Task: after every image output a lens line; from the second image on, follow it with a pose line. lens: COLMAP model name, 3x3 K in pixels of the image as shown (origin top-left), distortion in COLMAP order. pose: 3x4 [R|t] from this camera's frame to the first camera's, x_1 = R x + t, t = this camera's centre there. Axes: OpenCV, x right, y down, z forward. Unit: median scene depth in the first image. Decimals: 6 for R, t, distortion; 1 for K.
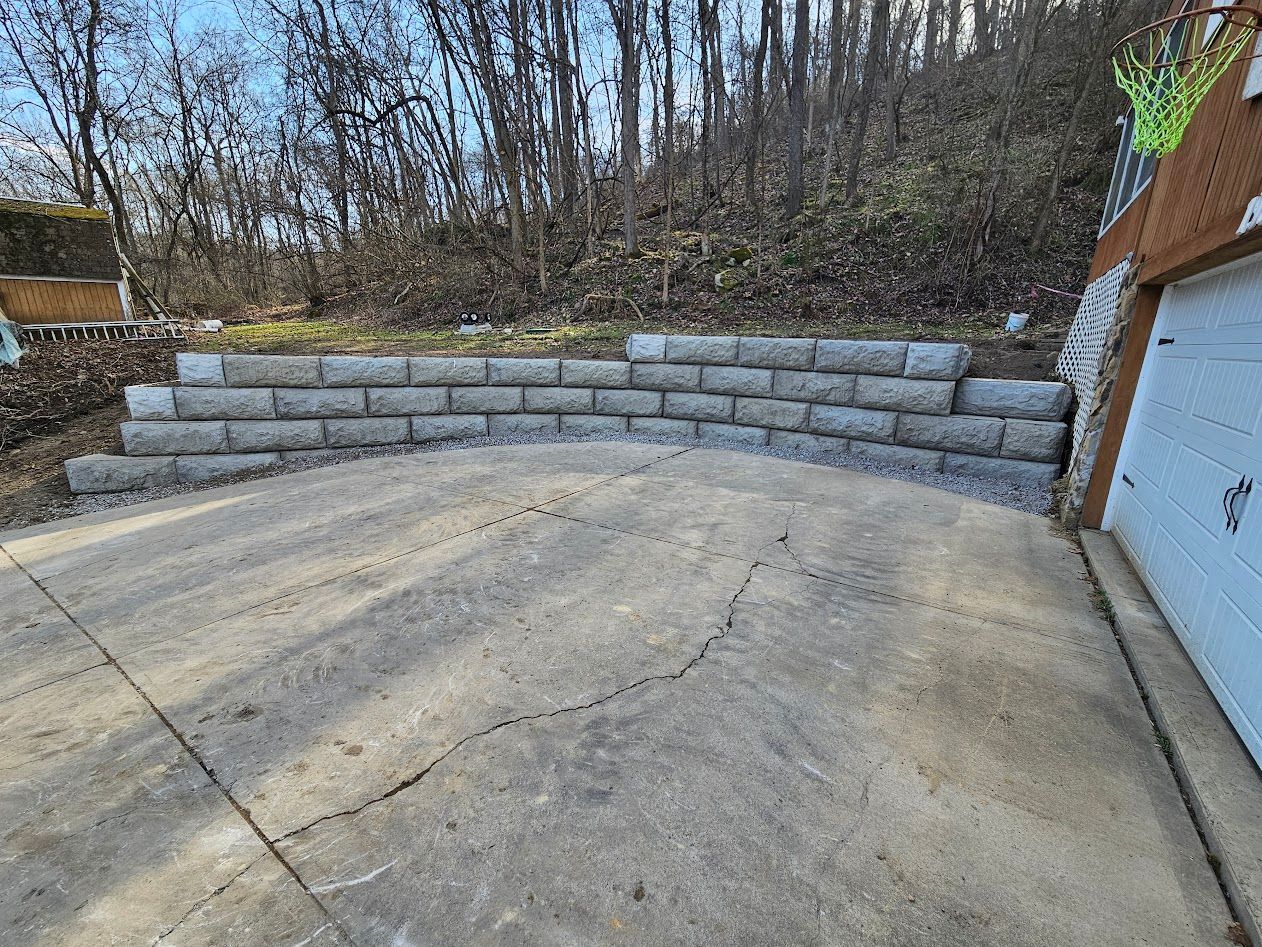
lens RADIAL K [[514.5, 0, 636.9], [0, 514.5, 476.3], [0, 0, 1]] dist [-0.000273, 0.001183]
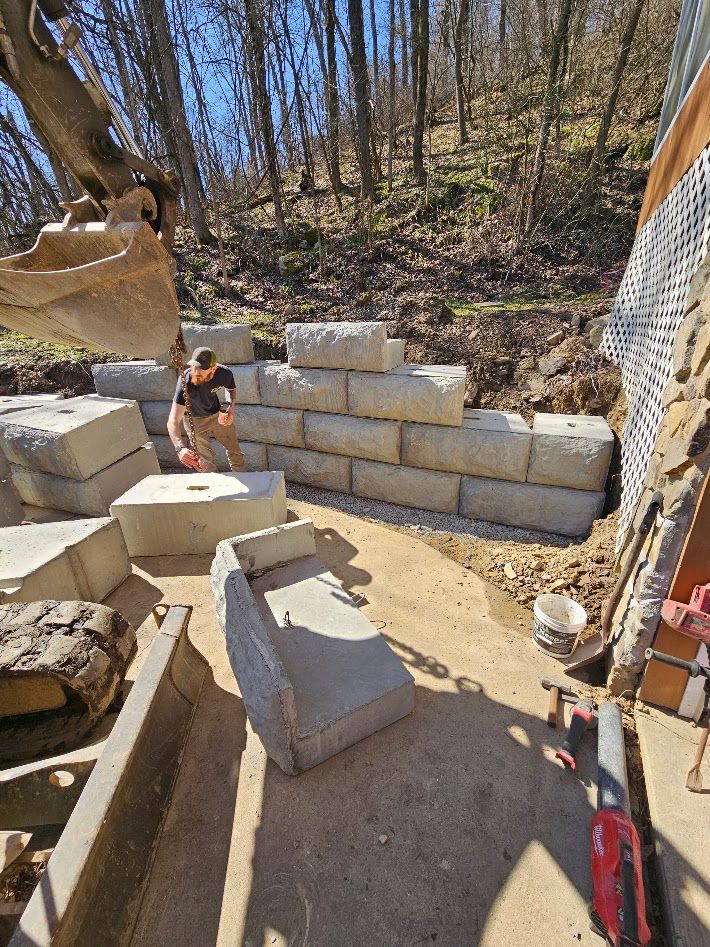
lens RADIAL K [[386.0, 0, 364.1], [0, 386.0, 475.1], [0, 0, 1]] dist [-0.000273, 0.001183]
pose [[0.988821, -0.093208, 0.116386, 0.374958], [0.079827, 0.990179, 0.114770, -0.113282], [-0.125941, -0.104197, 0.986551, 0.448050]]
